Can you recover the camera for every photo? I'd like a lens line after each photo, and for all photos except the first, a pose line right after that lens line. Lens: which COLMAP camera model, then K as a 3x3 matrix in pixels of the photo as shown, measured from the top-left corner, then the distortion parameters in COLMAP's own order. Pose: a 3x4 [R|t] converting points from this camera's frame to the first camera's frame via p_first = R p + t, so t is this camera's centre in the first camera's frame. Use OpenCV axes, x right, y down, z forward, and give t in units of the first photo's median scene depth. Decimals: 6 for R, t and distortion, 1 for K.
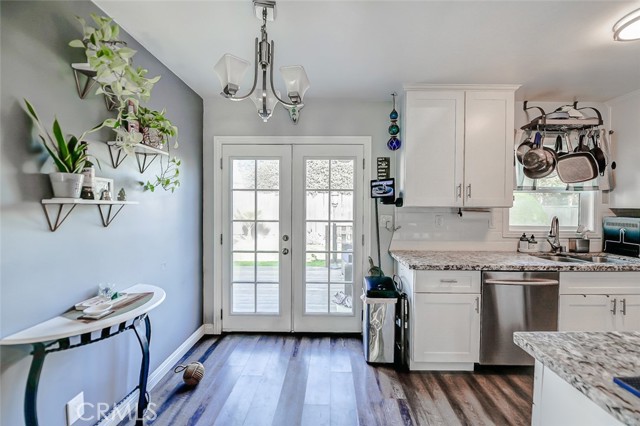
lens RADIAL K [[261.9, 0, 331.6], [0, 261.9, 208.3], [0, 0, 1]] dist [-0.004164, -0.000555]
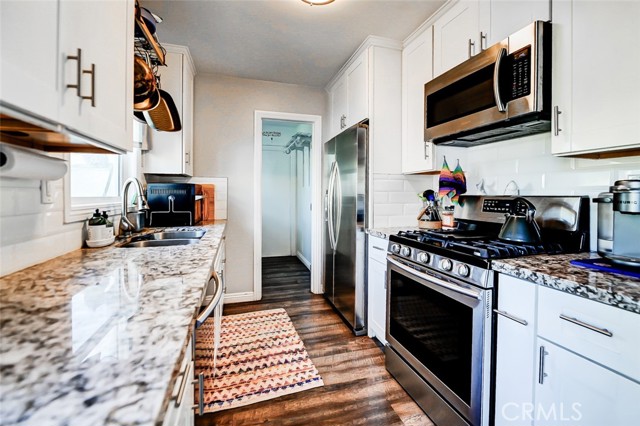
lens RADIAL K [[270.0, 0, 315.8], [0, 270.0, 194.5], [0, 0, 1]] dist [-0.017378, -0.000183]
pose [[-0.268926, -0.012052, 0.963085, 0.118525], [0.003746, 0.999901, 0.013559, 0.062089], [-0.963154, 0.007255, -0.268854, 0.762193]]
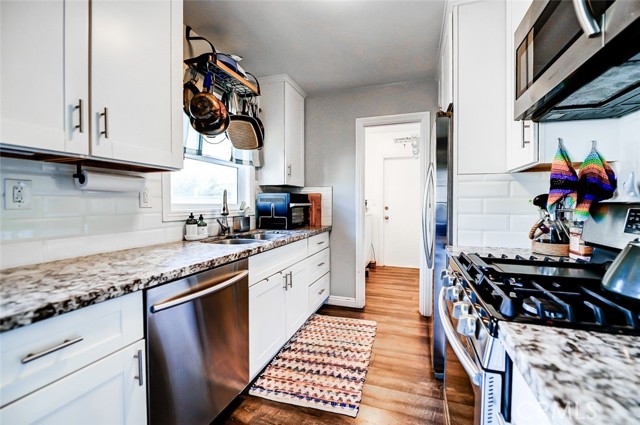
lens RADIAL K [[261.9, 0, 331.6], [0, 261.9, 207.8], [0, 0, 1]] dist [-0.004164, -0.000555]
pose [[0.317520, -0.026694, 0.947876, 0.197579], [0.009614, 0.999643, 0.024931, 0.069913], [-0.948203, 0.001197, 0.317663, 0.438185]]
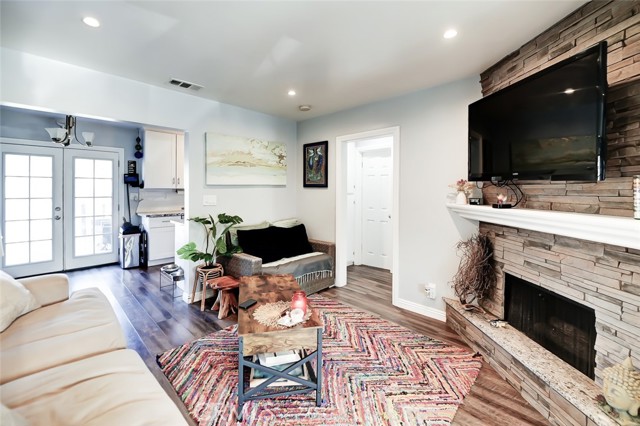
lens RADIAL K [[270.0, 0, 315.8], [0, 270.0, 194.5], [0, 0, 1]] dist [-0.017378, -0.000183]
pose [[0.707618, -0.009199, 0.706535, -0.220209], [0.012685, 0.999919, 0.000314, 0.052397], [-0.706481, 0.008740, 0.707678, -1.255173]]
